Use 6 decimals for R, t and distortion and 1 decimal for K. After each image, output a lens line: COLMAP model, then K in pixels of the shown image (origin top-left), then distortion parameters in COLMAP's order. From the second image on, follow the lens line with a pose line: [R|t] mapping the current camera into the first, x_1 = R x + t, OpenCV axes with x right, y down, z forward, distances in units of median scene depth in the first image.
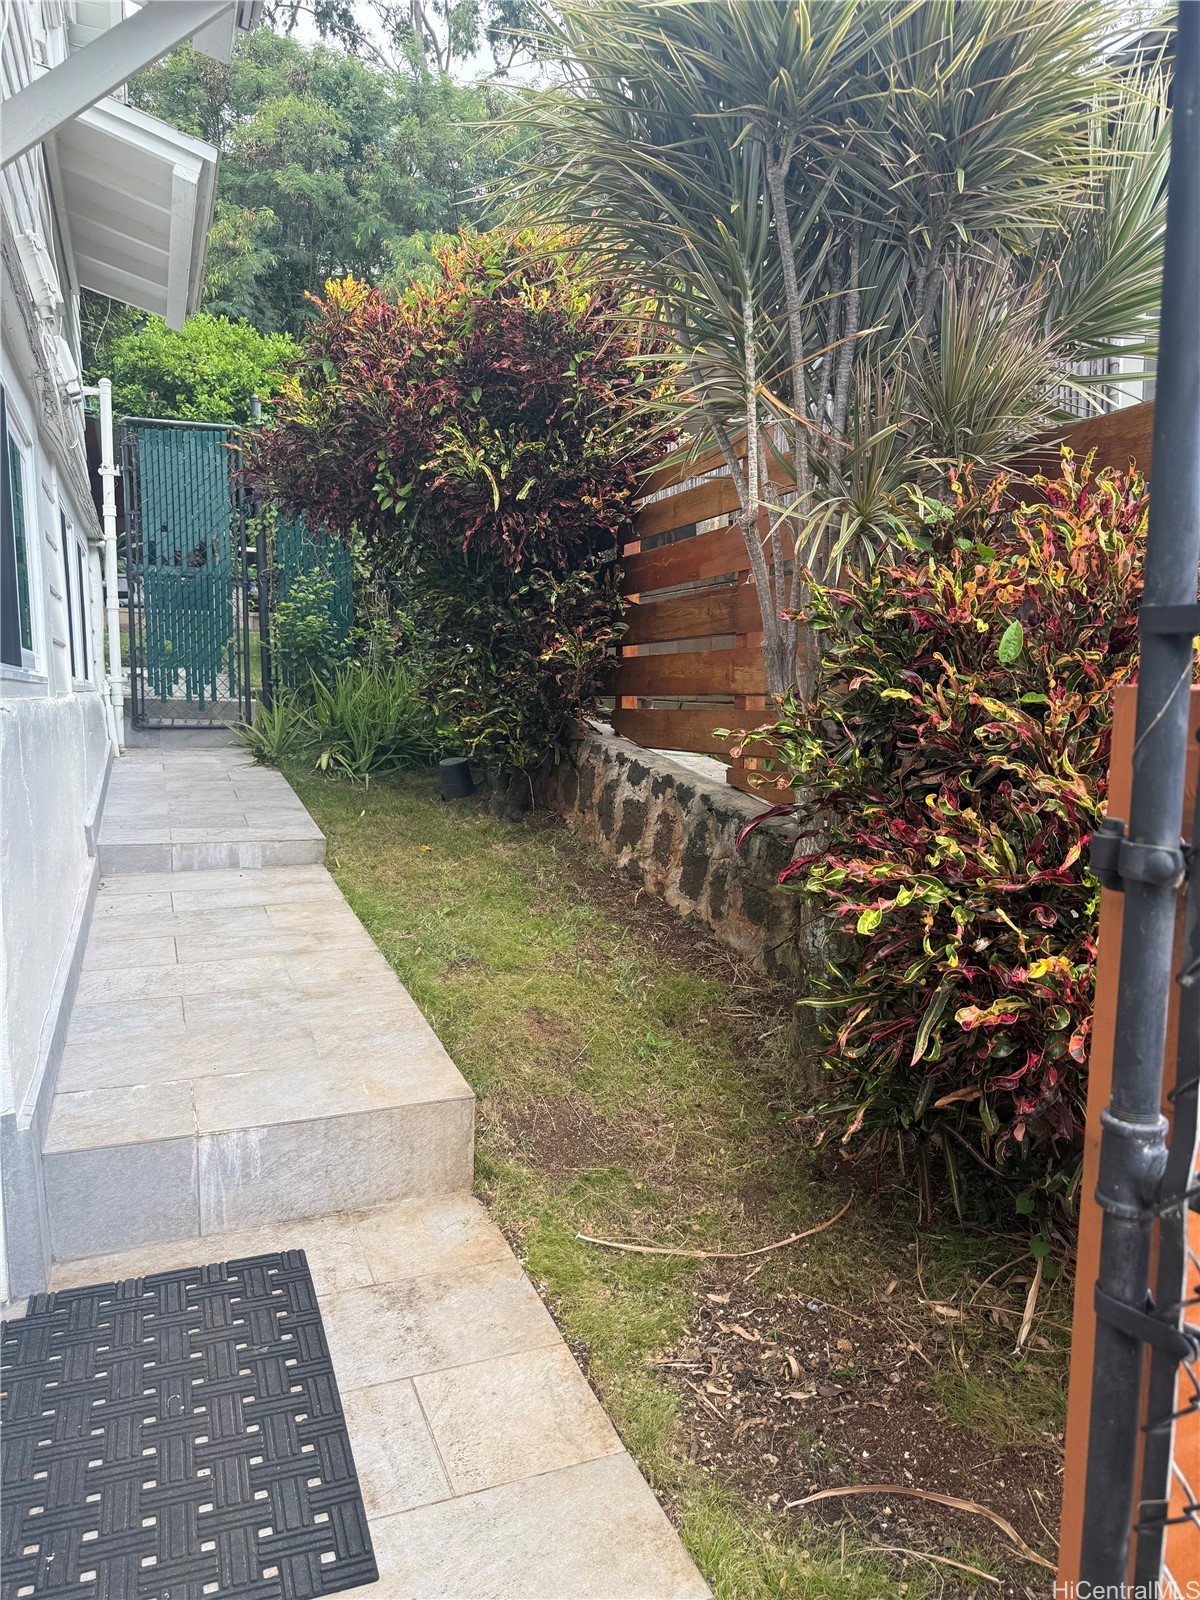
lens RADIAL K [[1099.6, 0, 604.8], [0, 1099.6, 794.3], [0, 0, 1]] dist [0.087565, -0.157783]
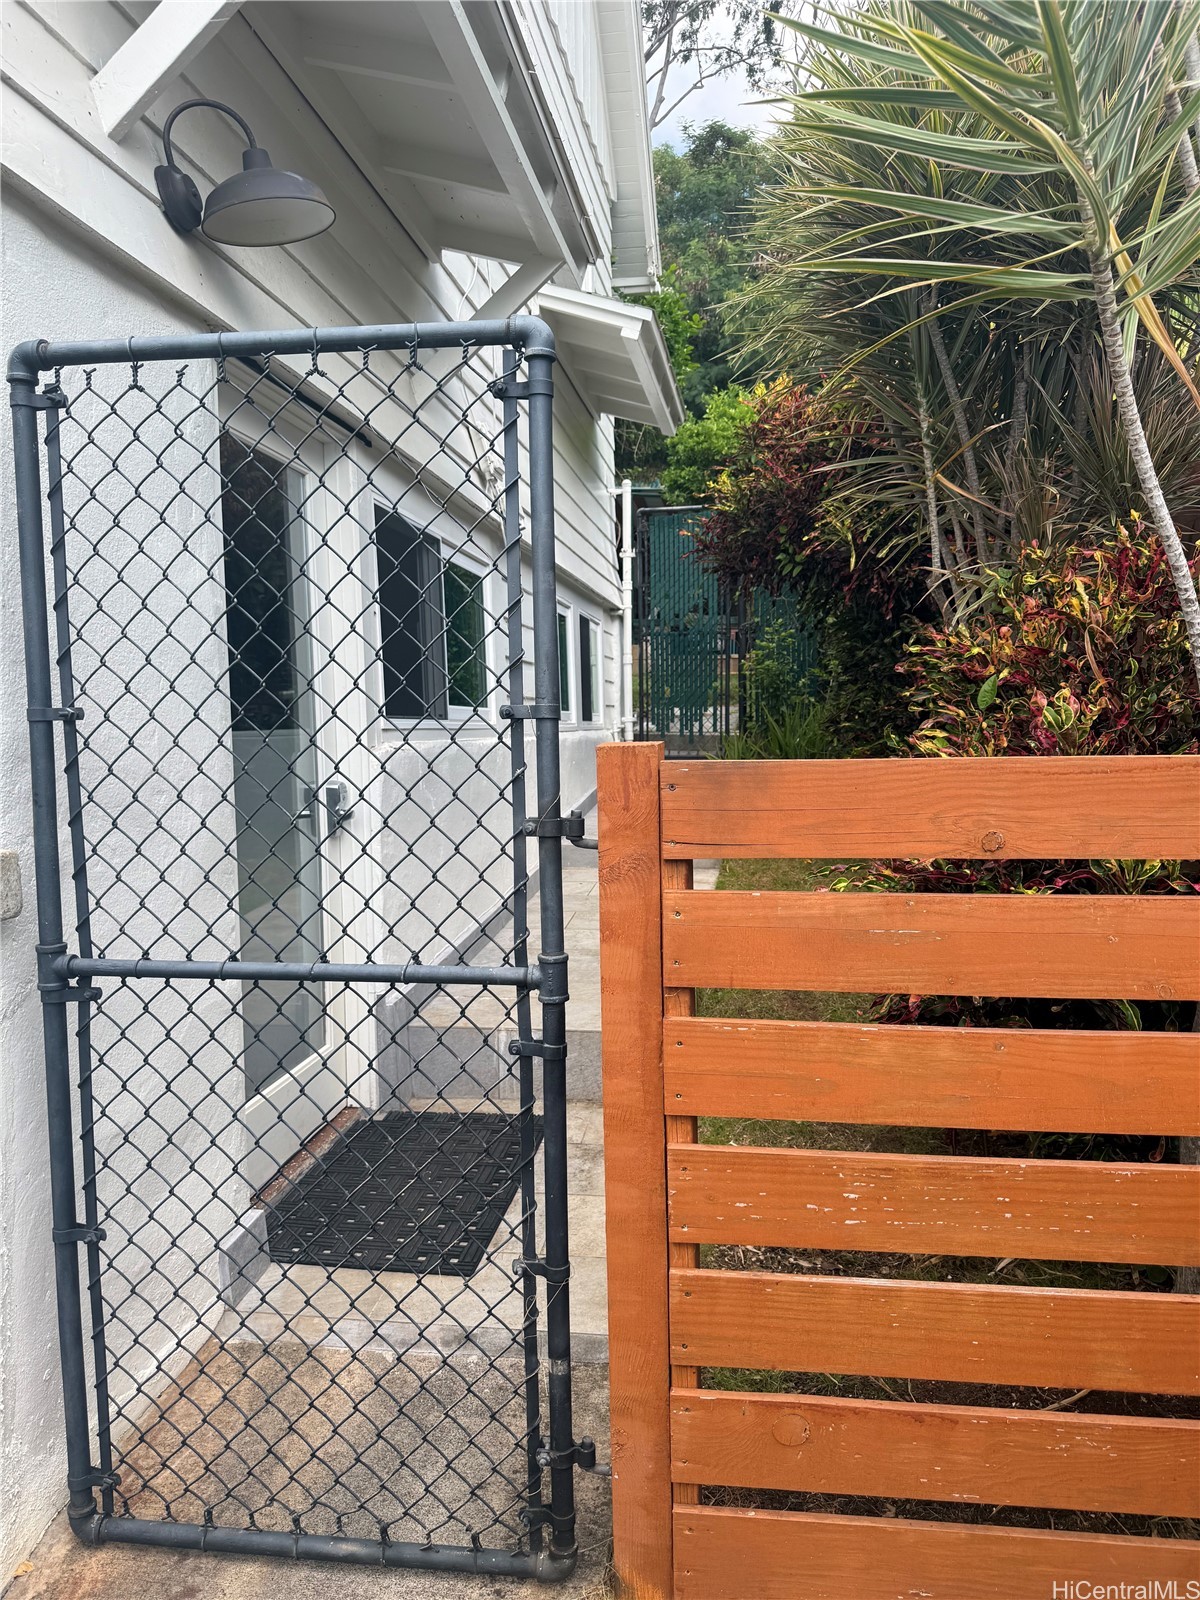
lens RADIAL K [[1099.6, 0, 604.8], [0, 1099.6, 794.3], [0, 0, 1]] dist [0.087565, -0.157783]
pose [[0.863534, 0.014063, -0.504095, 0.253297], [-0.027565, 0.999433, -0.019338, 0.008882], [0.503537, 0.030595, 0.863432, -0.125532]]
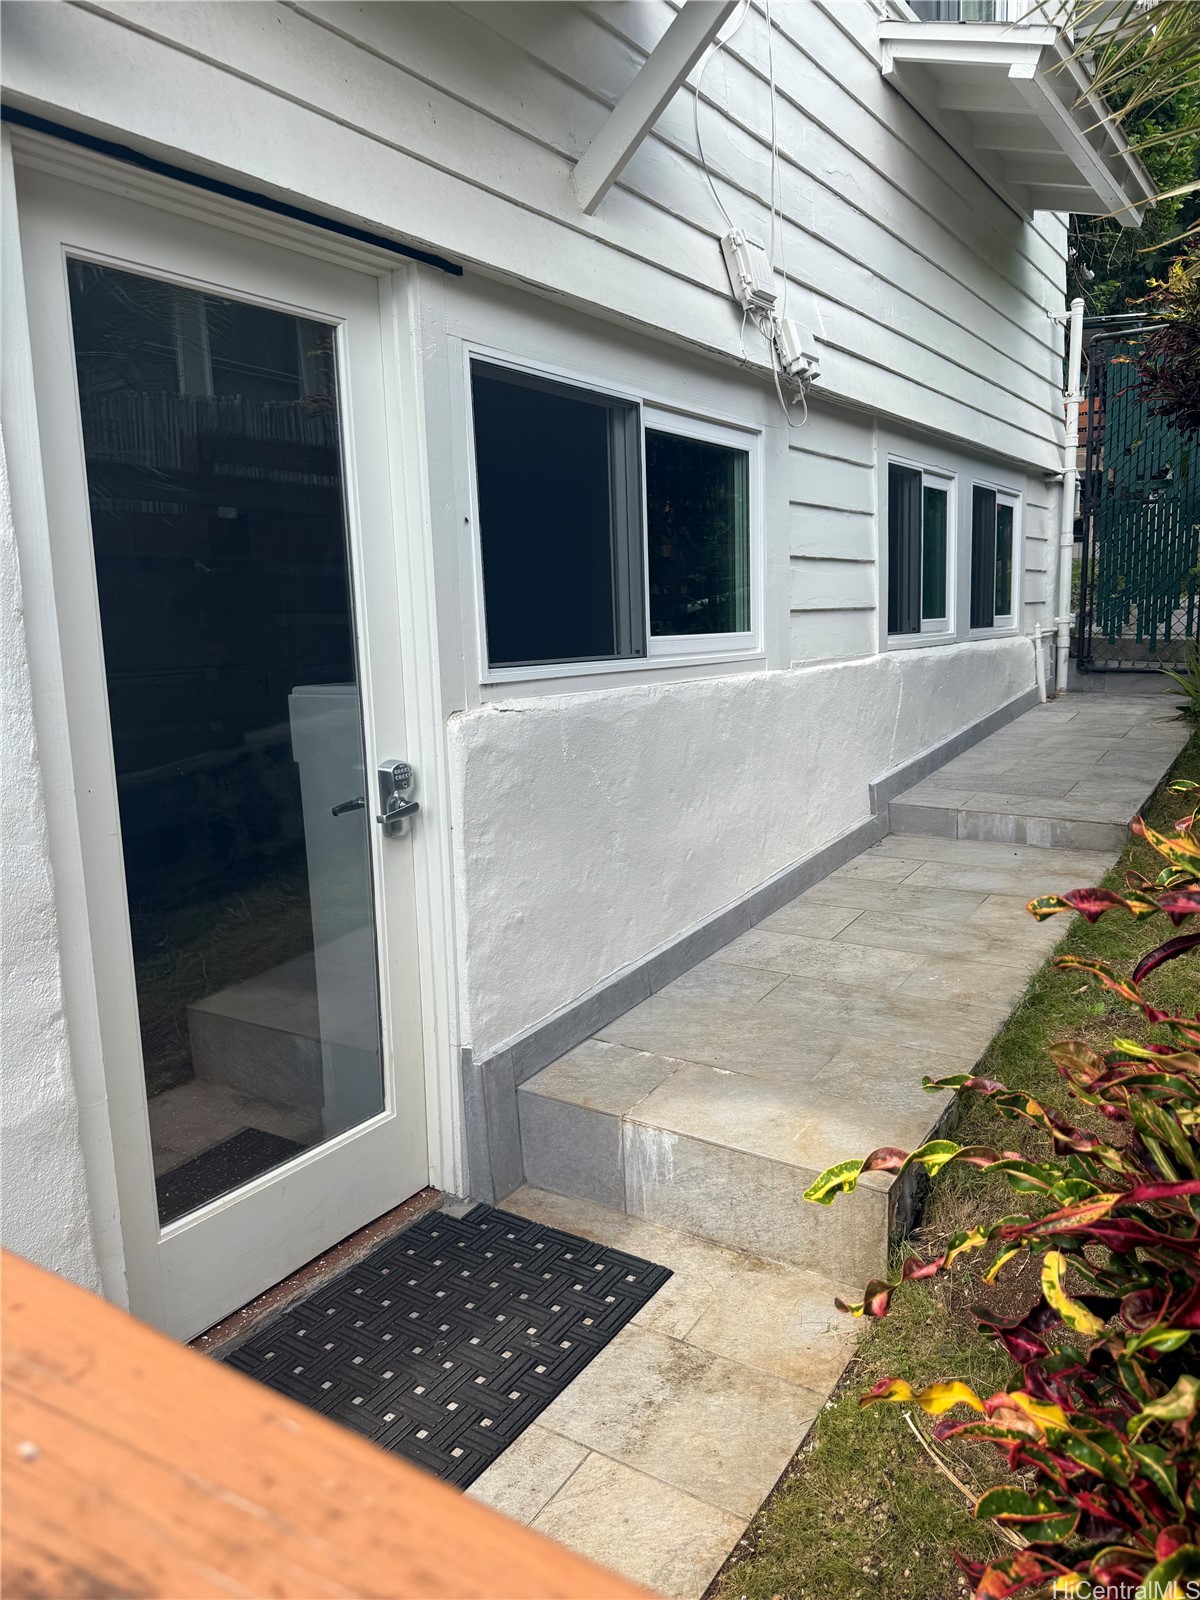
lens RADIAL K [[1099.6, 0, 604.8], [0, 1099.6, 794.3], [0, 0, 1]] dist [0.087565, -0.157783]
pose [[0.559710, 0.112429, -0.821026, 0.223416], [-0.047962, 0.993488, 0.103349, -0.052524], [0.827299, -0.018467, 0.561458, 0.200111]]
